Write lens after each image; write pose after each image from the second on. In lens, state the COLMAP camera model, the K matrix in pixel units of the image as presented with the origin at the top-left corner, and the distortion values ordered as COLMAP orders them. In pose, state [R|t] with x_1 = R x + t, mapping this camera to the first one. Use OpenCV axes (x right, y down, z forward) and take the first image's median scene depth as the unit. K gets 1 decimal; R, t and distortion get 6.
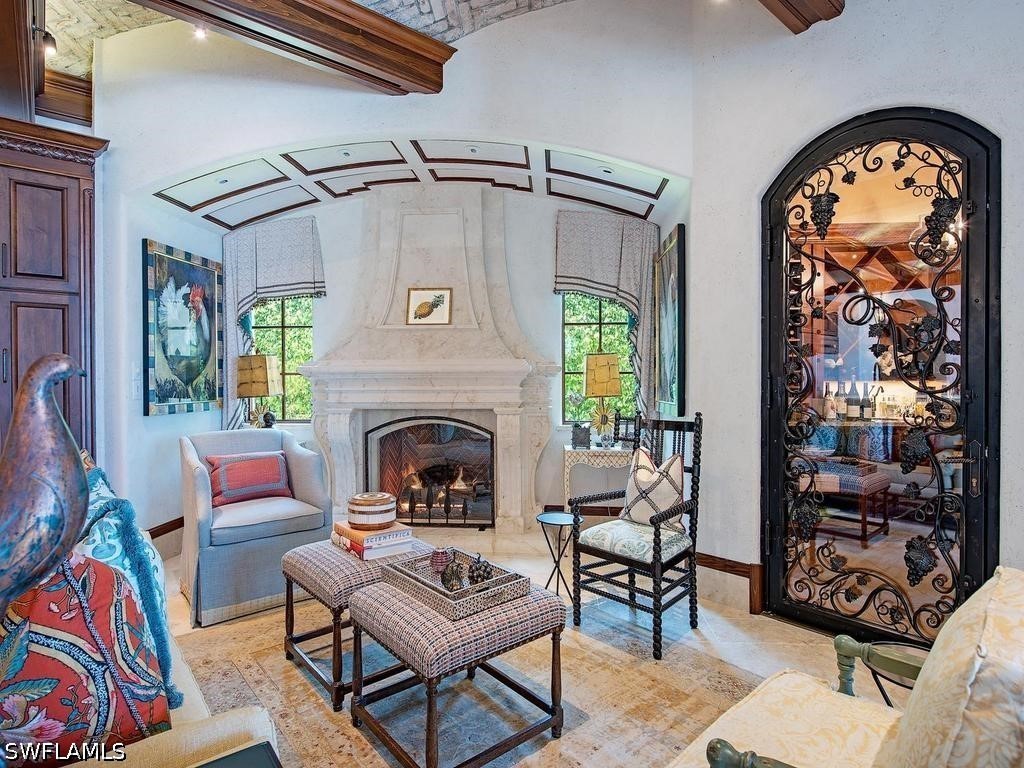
lens RADIAL K [[553.2, 0, 510.9], [0, 553.2, 382.8], [0, 0, 1]] dist [-0.000069, -0.000797]
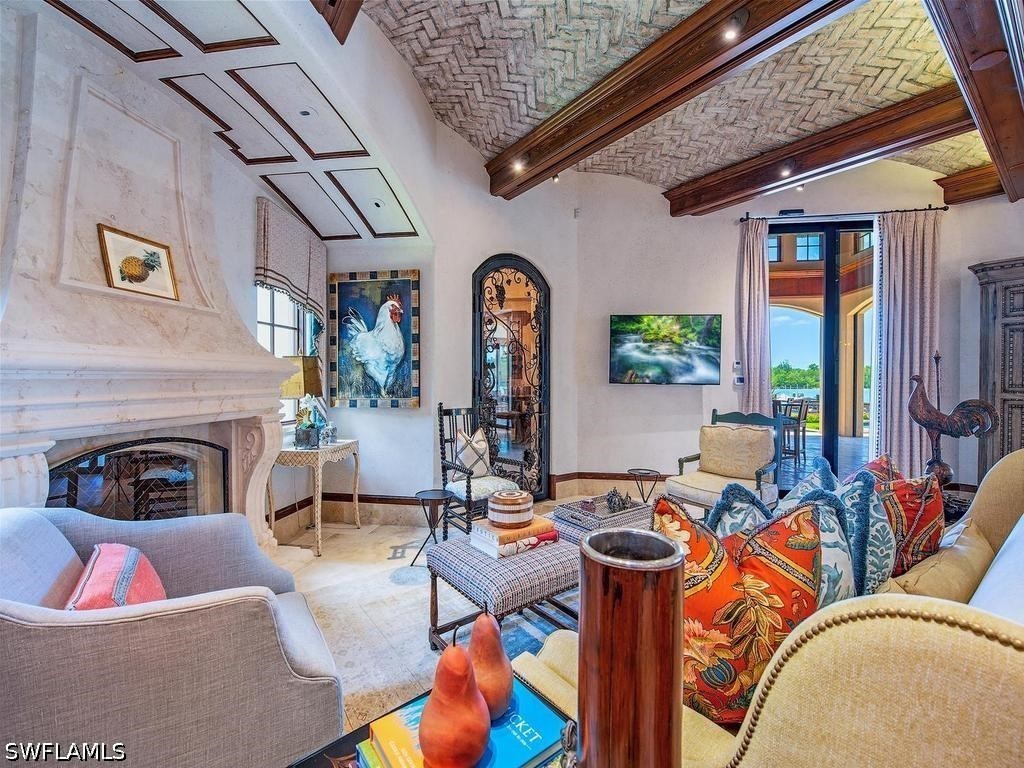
lens RADIAL K [[439.8, 0, 517.3], [0, 439.8, 381.6], [0, 0, 1]] dist [-0.000224, -0.000018]
pose [[0.056400, -0.002329, 0.998406, -0.630307], [0.008036, 0.999966, 0.001878, -0.003237], [-0.998376, 0.007917, 0.056416, 0.547304]]
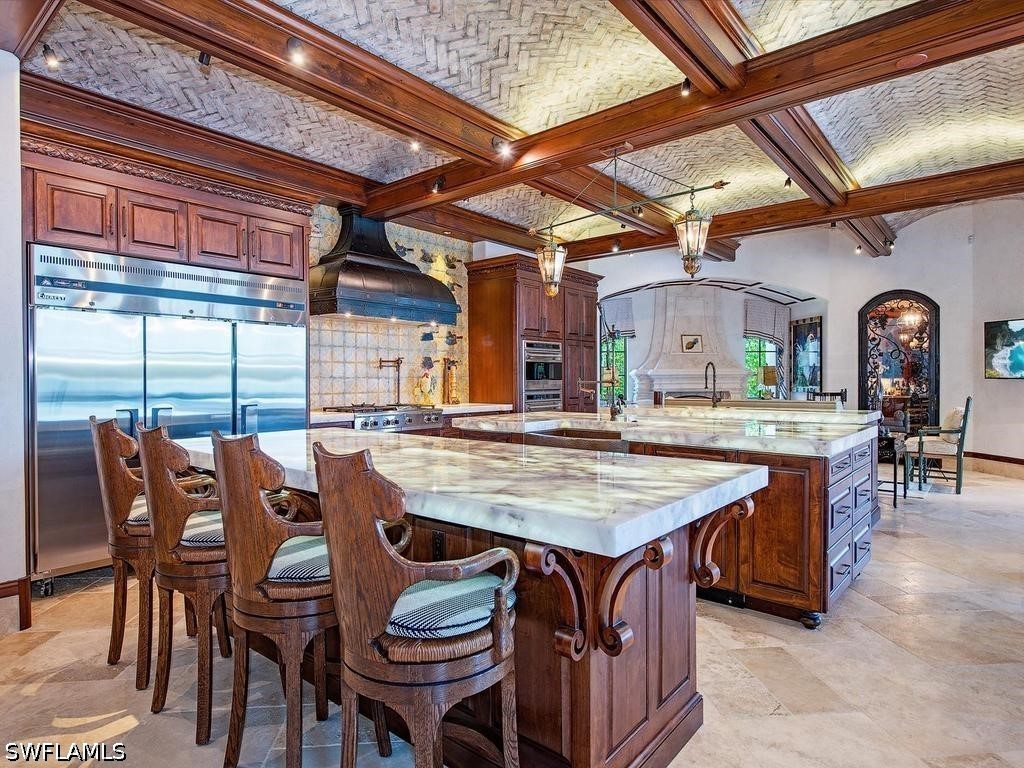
lens RADIAL K [[590.7, 0, 515.2], [0, 590.7, 382.8], [0, 0, 1]] dist [0.016354, -0.000310]
pose [[0.983376, -0.003396, 0.181551, -1.234850], [0.003507, 0.999994, -0.000291, 0.010546], [-0.181549, 0.000923, 0.983382, -1.117882]]
